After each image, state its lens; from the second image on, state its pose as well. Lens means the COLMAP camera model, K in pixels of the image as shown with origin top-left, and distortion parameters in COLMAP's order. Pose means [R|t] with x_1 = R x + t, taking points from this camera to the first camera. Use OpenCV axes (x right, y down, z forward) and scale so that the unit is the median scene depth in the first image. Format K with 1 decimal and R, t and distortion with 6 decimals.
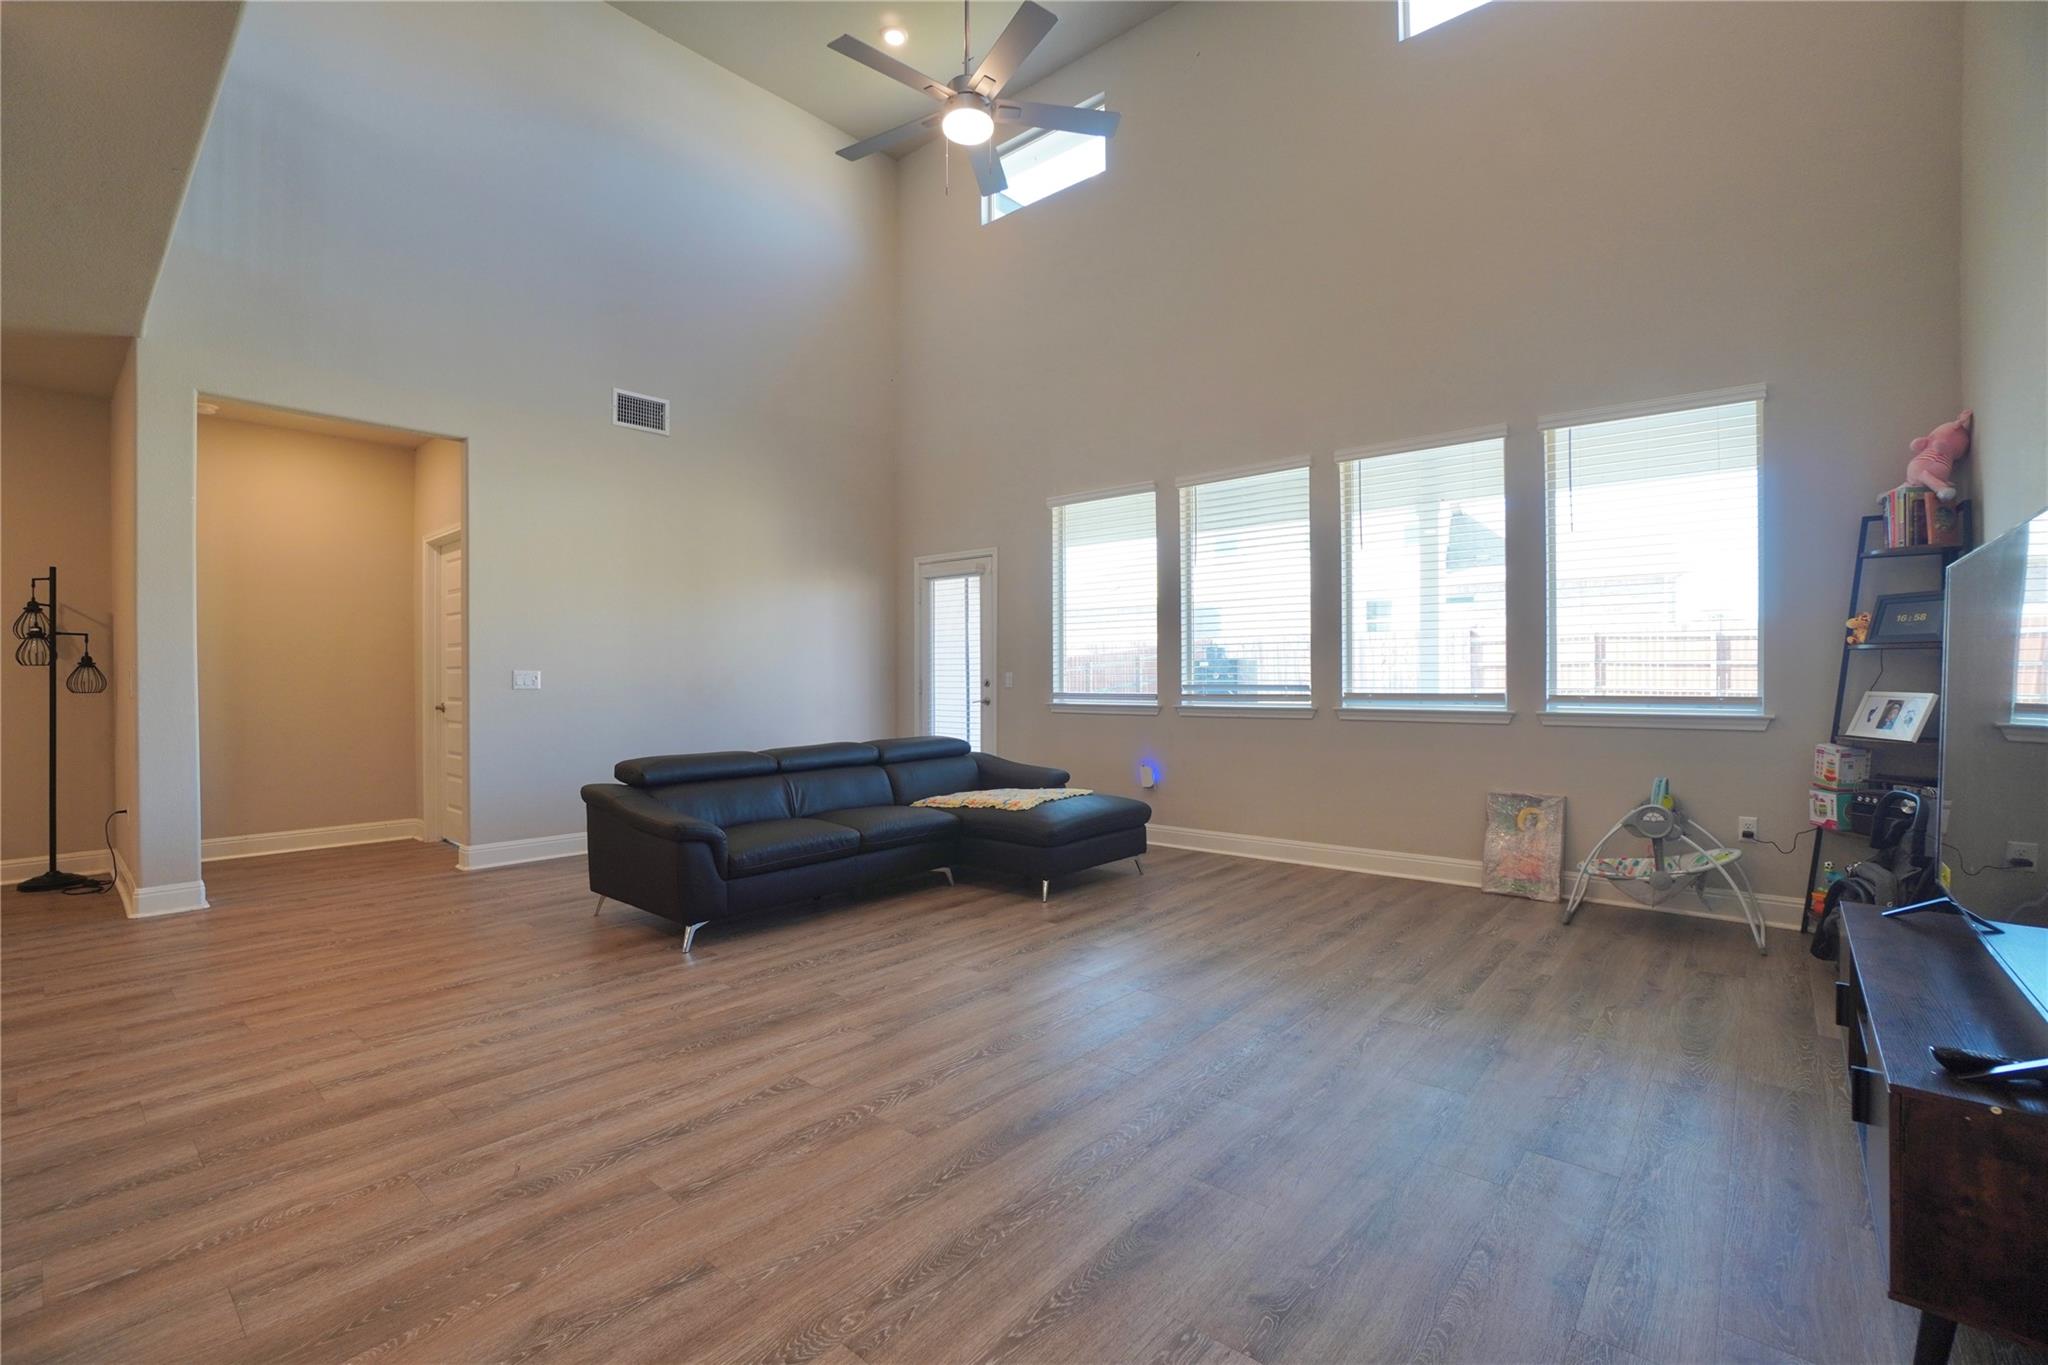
lens RADIAL K [[903.5, 0, 1024.0], [0, 903.5, 682.5], [0, 0, 1]] dist [-0.053485, 0.016632]
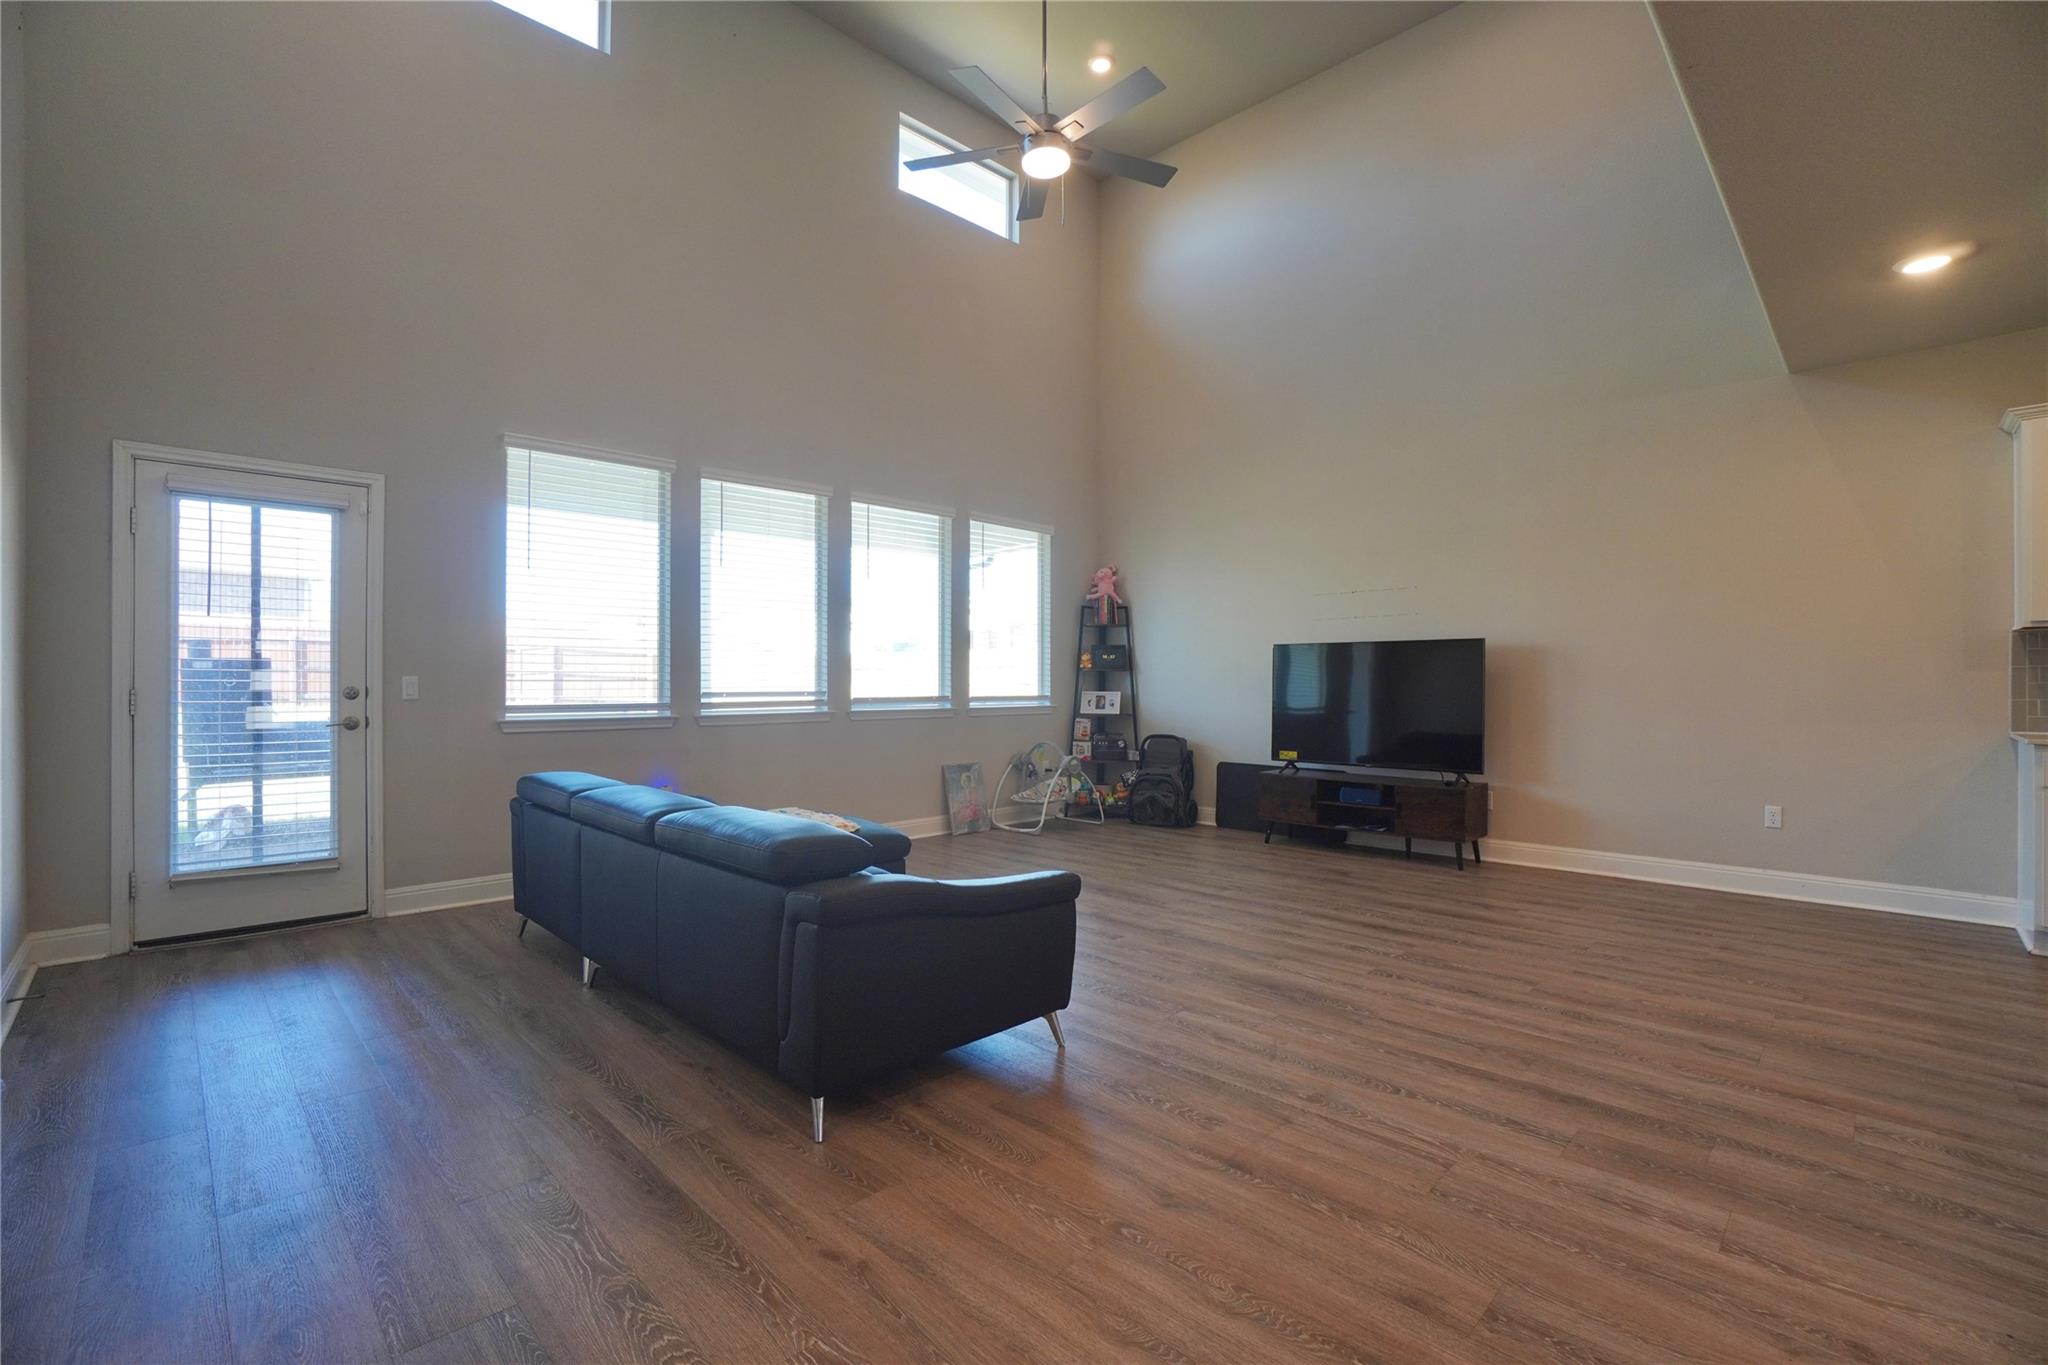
lens RADIAL K [[903.5, 0, 1024.0], [0, 903.5, 682.5], [0, 0, 1]] dist [-0.053485, 0.016632]
pose [[0.072013, 0.000568, 0.997404, -1.461185], [0.003566, 0.999993, -0.000827, -0.010697], [-0.997397, 0.003616, 0.072011, 1.242302]]
